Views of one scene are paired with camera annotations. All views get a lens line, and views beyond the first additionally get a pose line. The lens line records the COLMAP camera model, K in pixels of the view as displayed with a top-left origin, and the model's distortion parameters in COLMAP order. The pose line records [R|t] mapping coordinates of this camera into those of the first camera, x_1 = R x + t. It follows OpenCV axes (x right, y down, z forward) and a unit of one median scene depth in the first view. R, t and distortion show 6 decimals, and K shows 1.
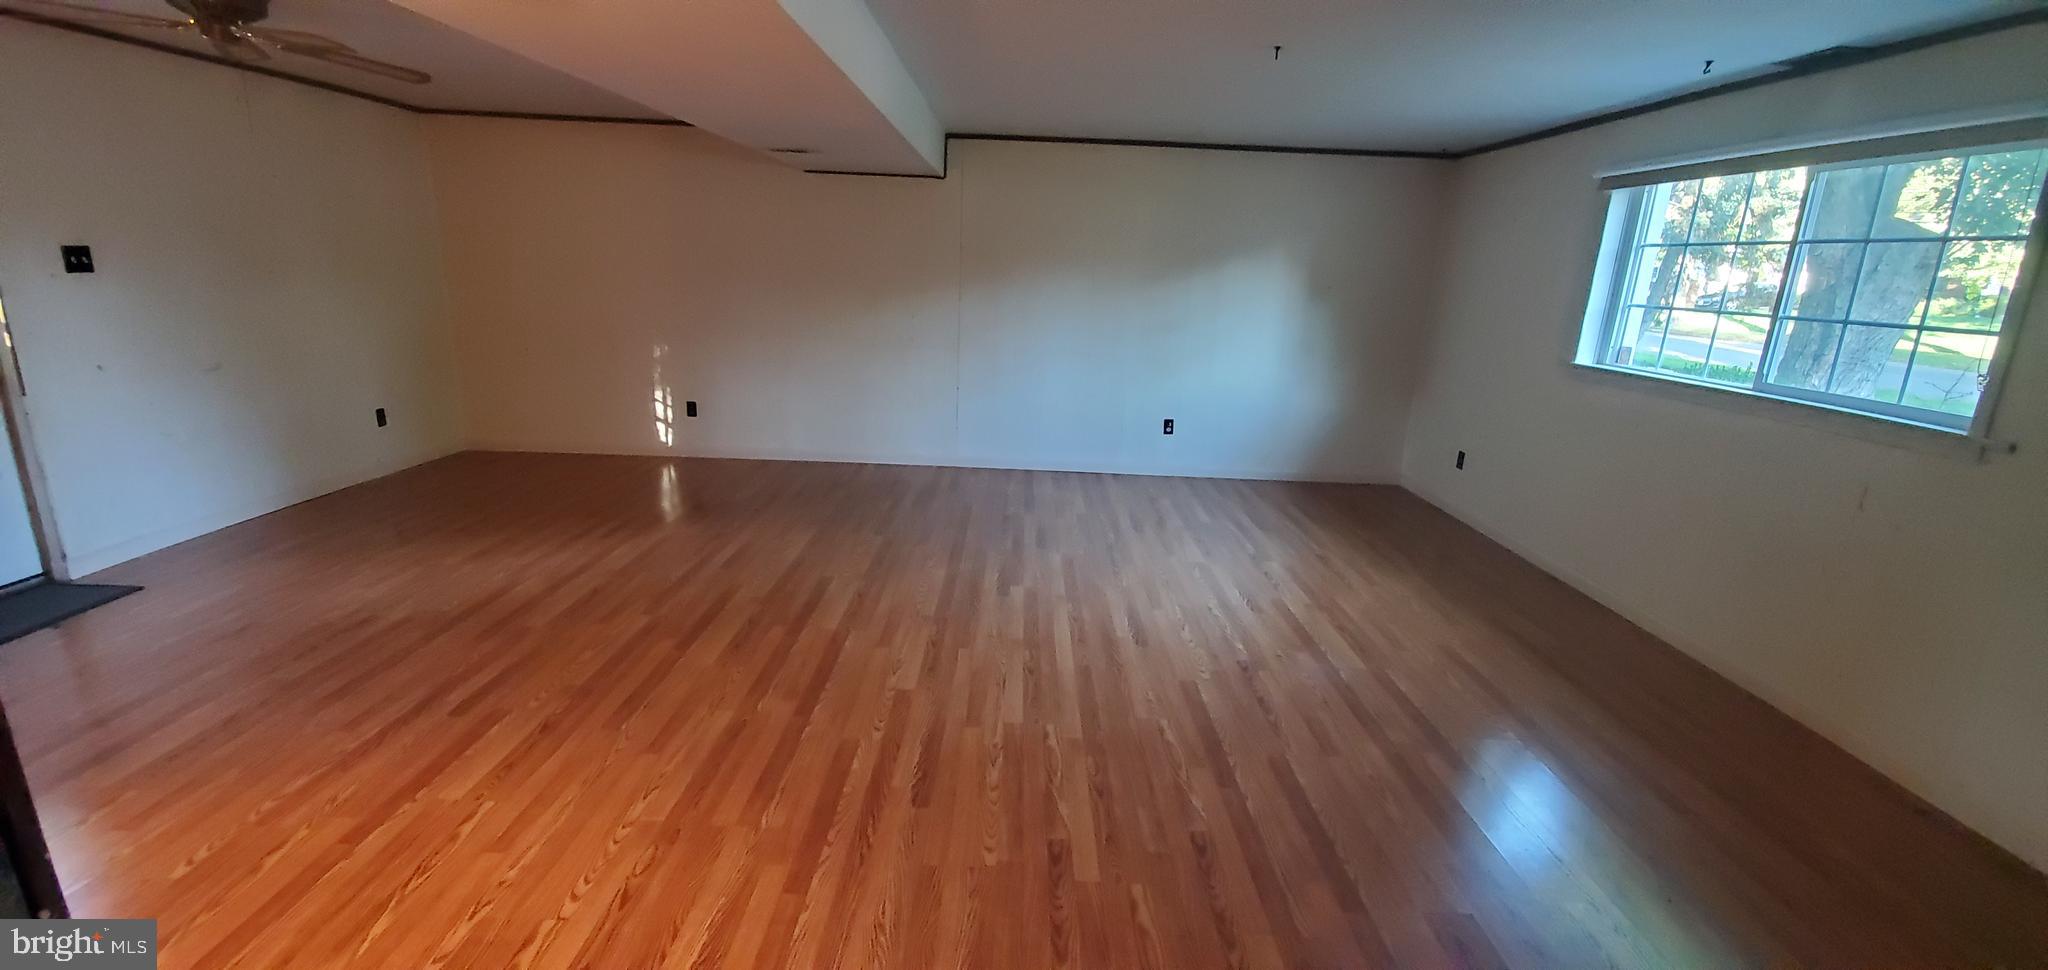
lens RADIAL K [[809.6, 0, 1006.5], [0, 809.6, 478.0], [0, 0, 1]] dist [0.001529, -0.009691]
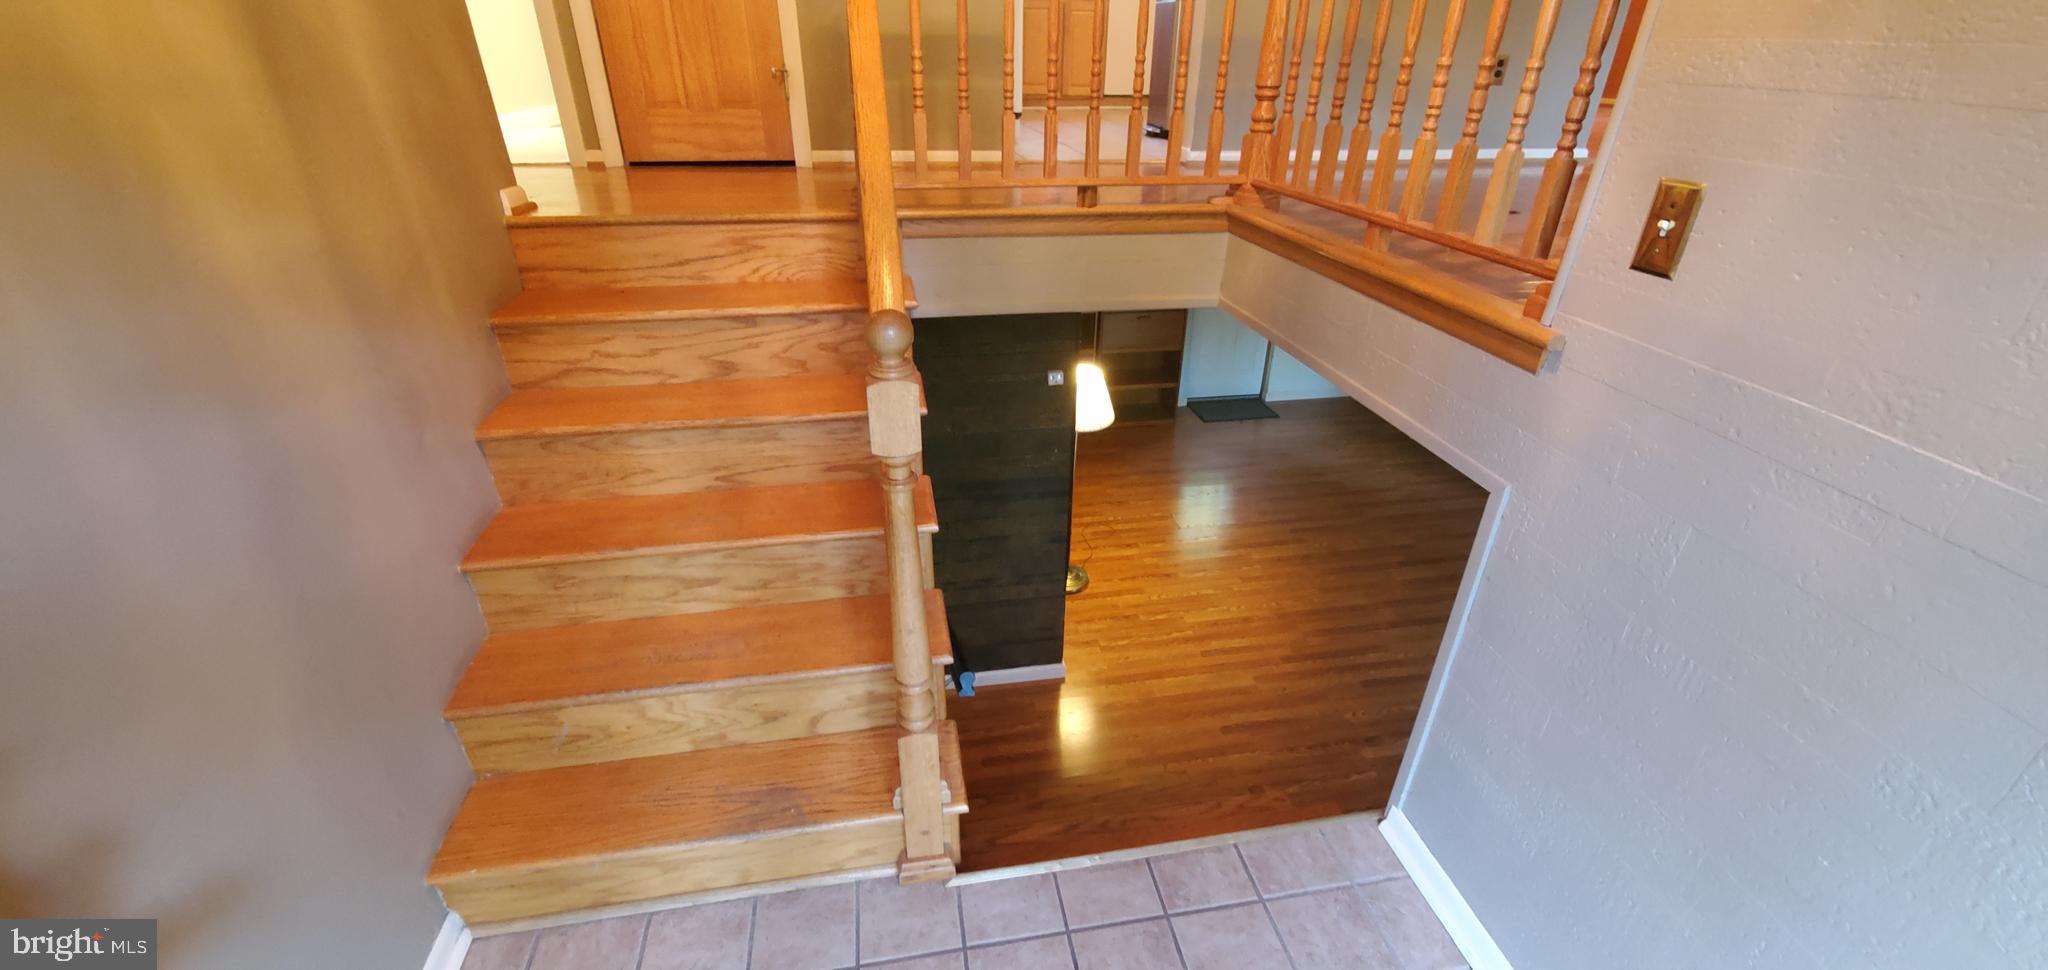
lens RADIAL K [[809.6, 0, 1025.0], [0, 809.6, 485.3], [0, 0, 1]] dist [0.001529, -0.009691]
pose [[0.188406, 0.431589, -0.882176, 1.077080], [-0.245338, 0.890466, 0.383248, -0.487833], [0.950953, 0.144225, 0.273655, -0.315918]]
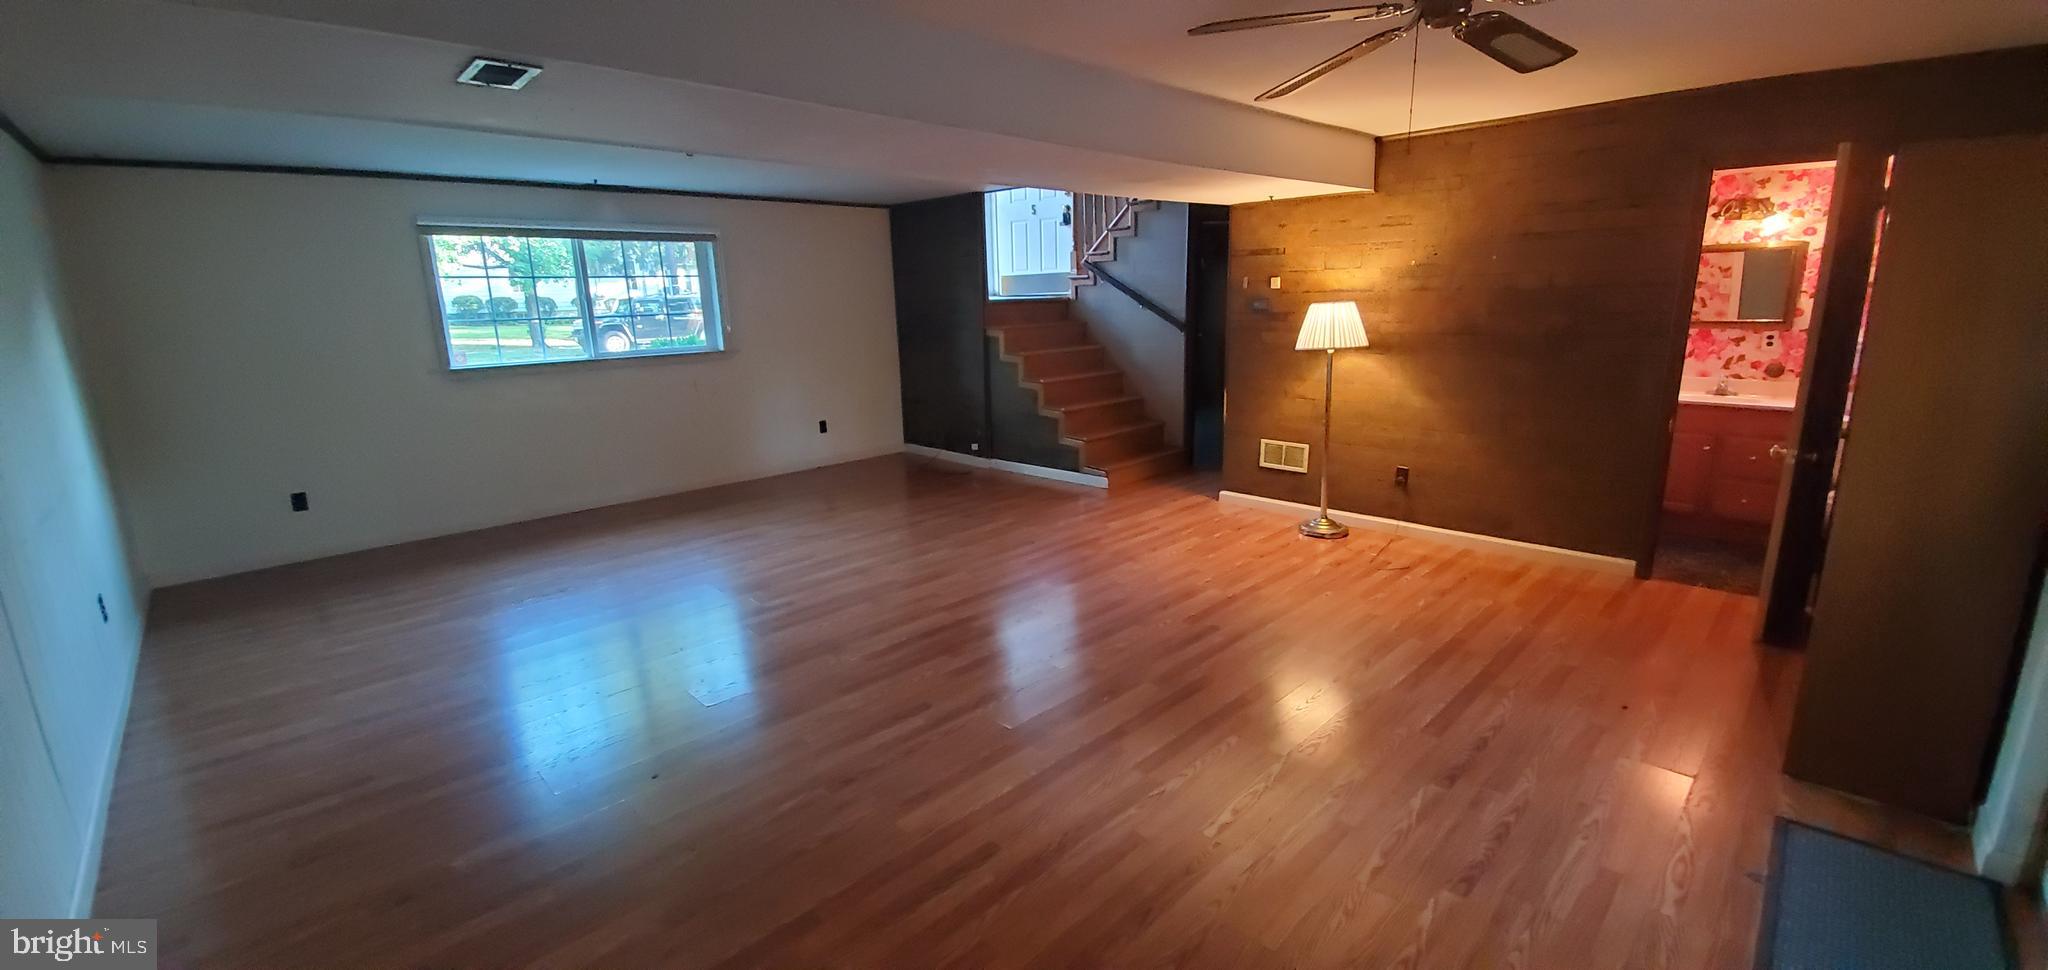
lens RADIAL K [[809.6, 0, 1018.1], [0, 809.6, 476.4], [0, 0, 1]] dist [0.001529, -0.009691]
pose [[-0.704481, -0.183844, 0.685499, -1.363660], [0.174697, 0.891231, 0.418554, -0.602194], [-0.687886, 0.414618, -0.595738, 1.977679]]
